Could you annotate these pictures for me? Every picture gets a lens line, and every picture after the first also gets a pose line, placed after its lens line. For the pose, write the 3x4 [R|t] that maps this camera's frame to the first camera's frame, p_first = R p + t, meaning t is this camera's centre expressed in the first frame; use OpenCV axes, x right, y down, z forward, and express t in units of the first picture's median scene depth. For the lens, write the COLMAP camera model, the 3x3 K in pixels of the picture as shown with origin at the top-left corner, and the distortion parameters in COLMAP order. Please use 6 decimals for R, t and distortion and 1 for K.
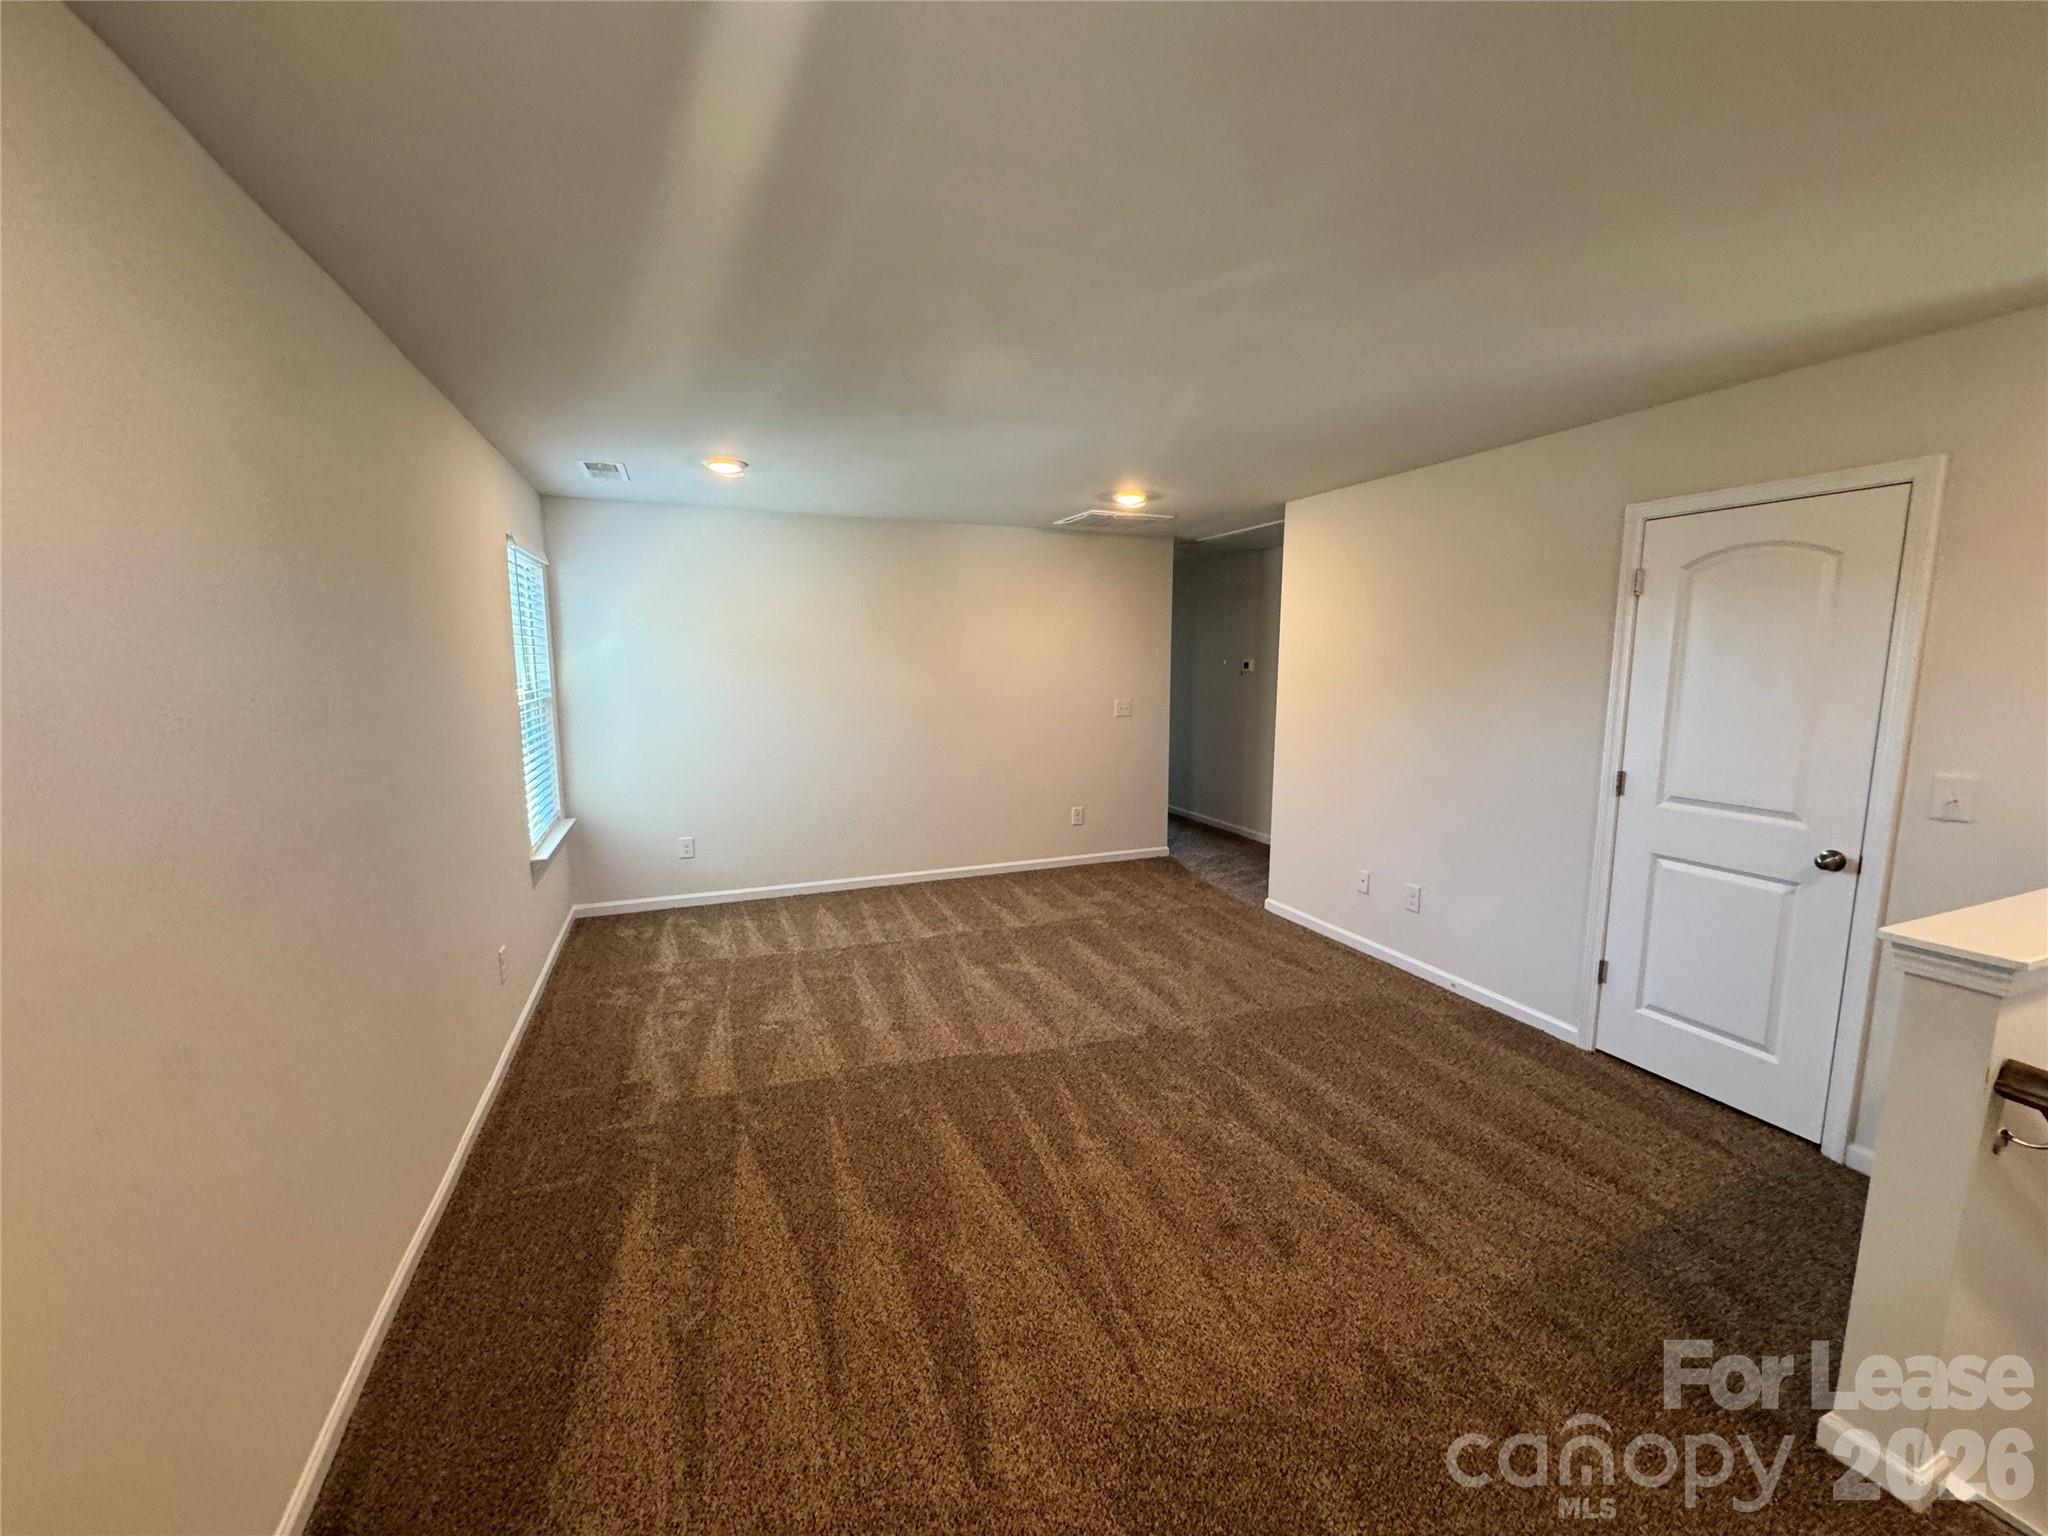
lens RADIAL K [[817.2, 0, 1024.5], [0, 817.2, 762.8], [0, 0, 1]] dist [-0.000934, -0.000344]
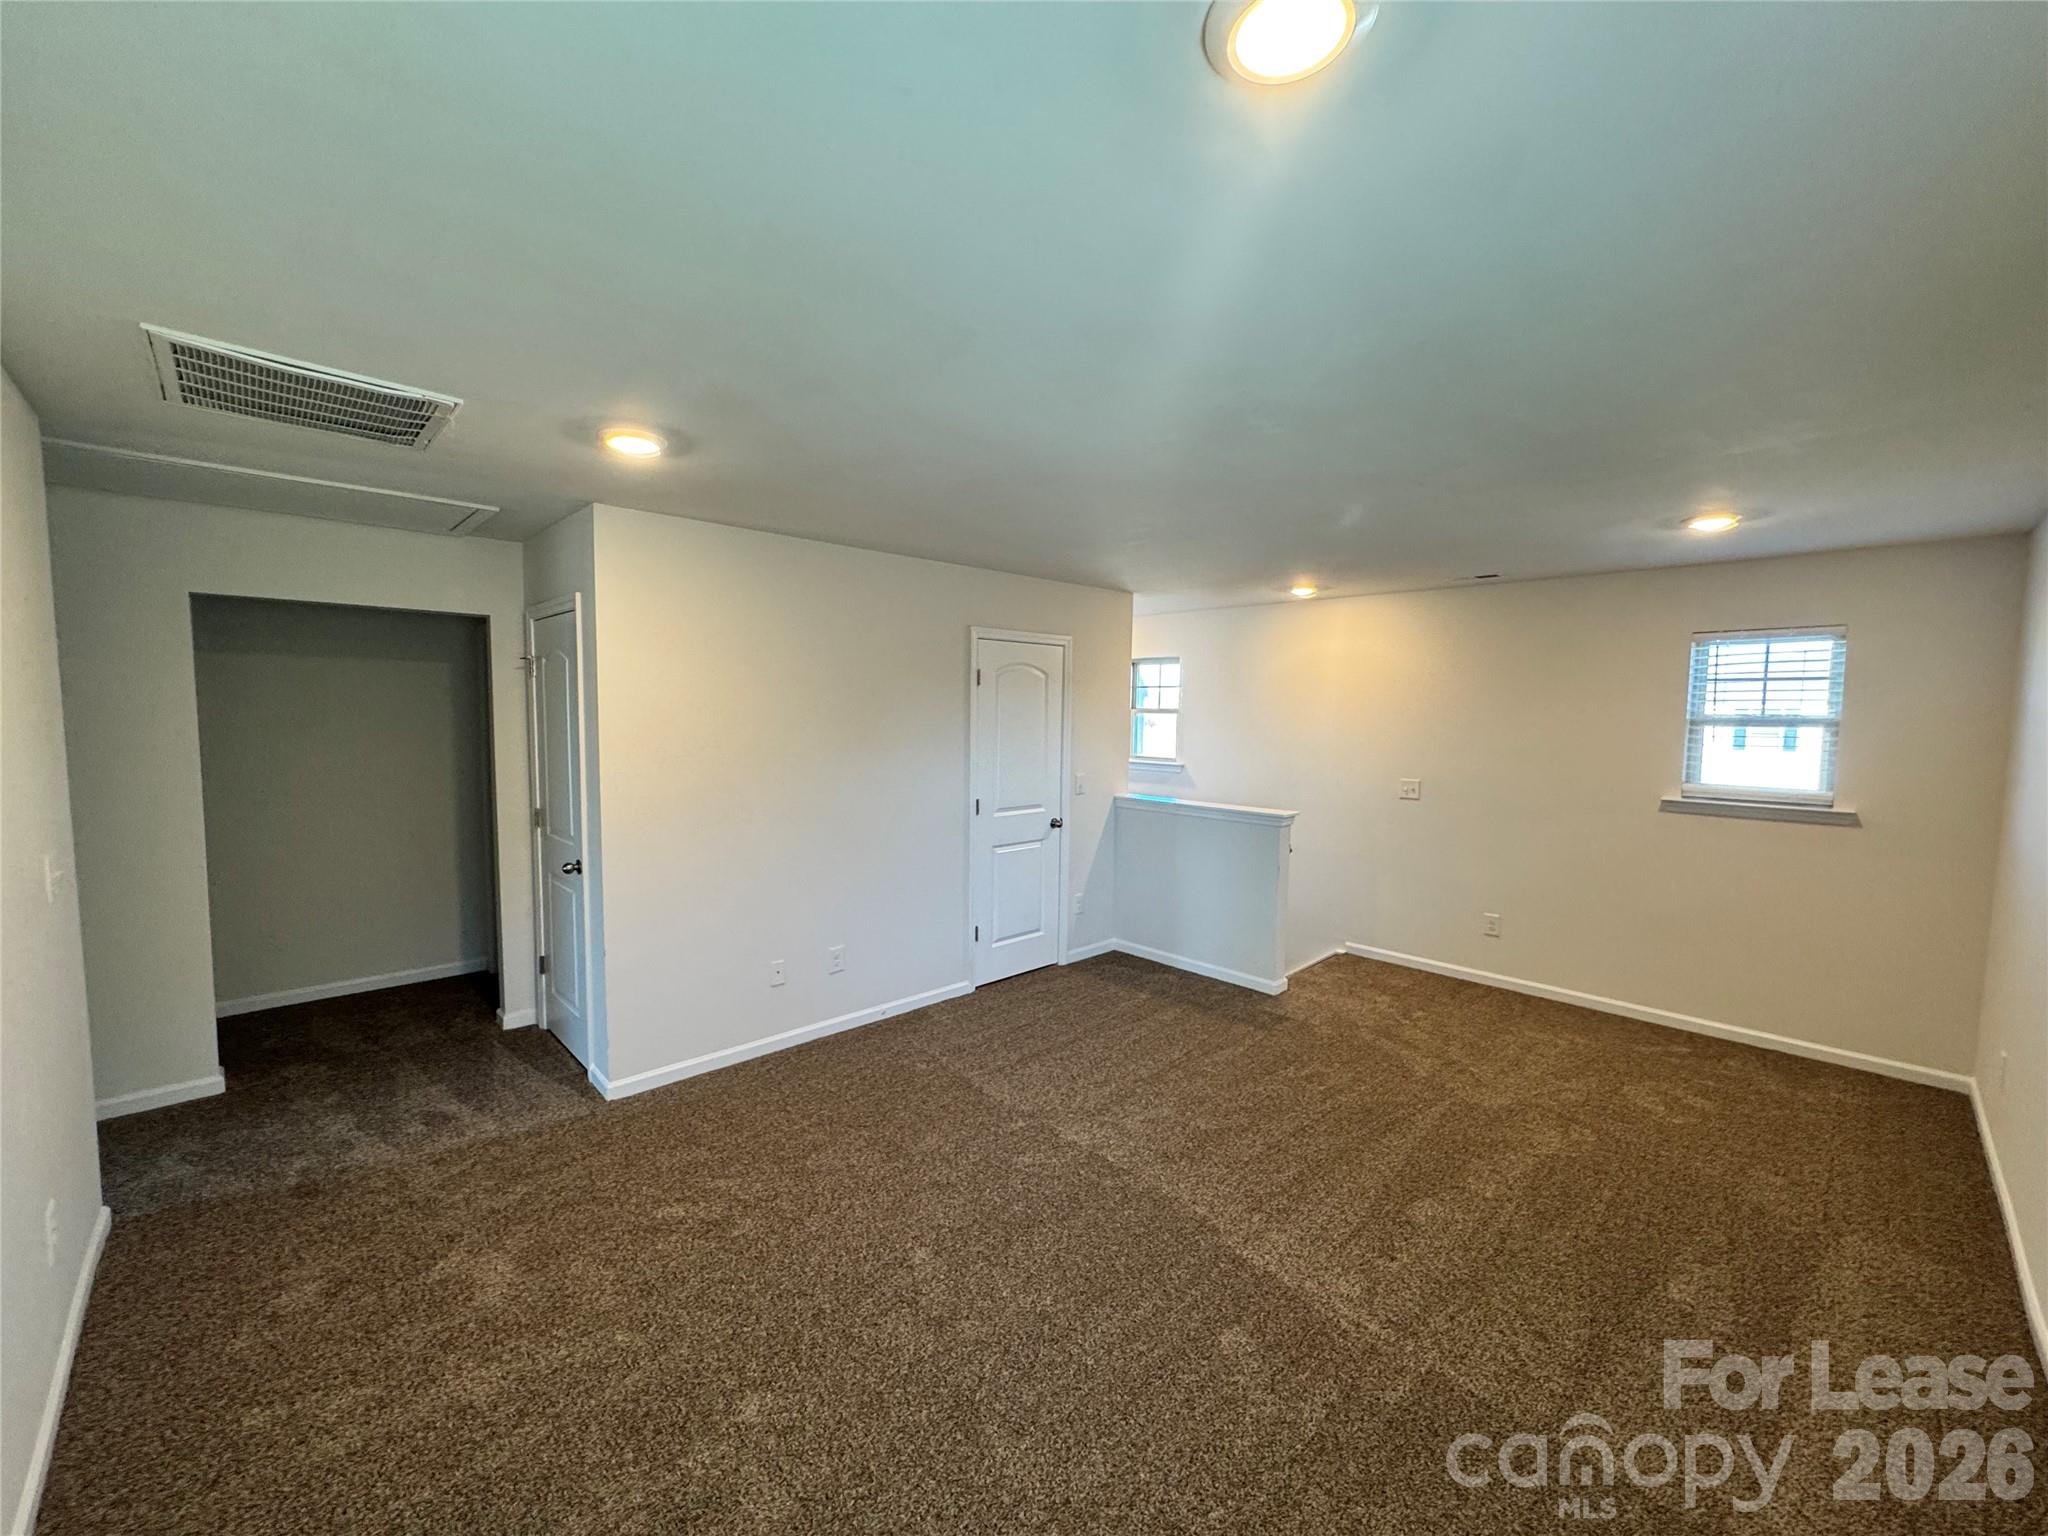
lens RADIAL K [[817.2, 0, 1025.6], [0, 817.2, 771.0], [0, 0, 1]] dist [-0.000934, -0.000344]
pose [[-0.363635, -0.068565, 0.929015, -0.654938], [0.117881, 0.985883, 0.118903, -0.193801], [-0.924053, 0.152750, -0.350419, 1.315466]]
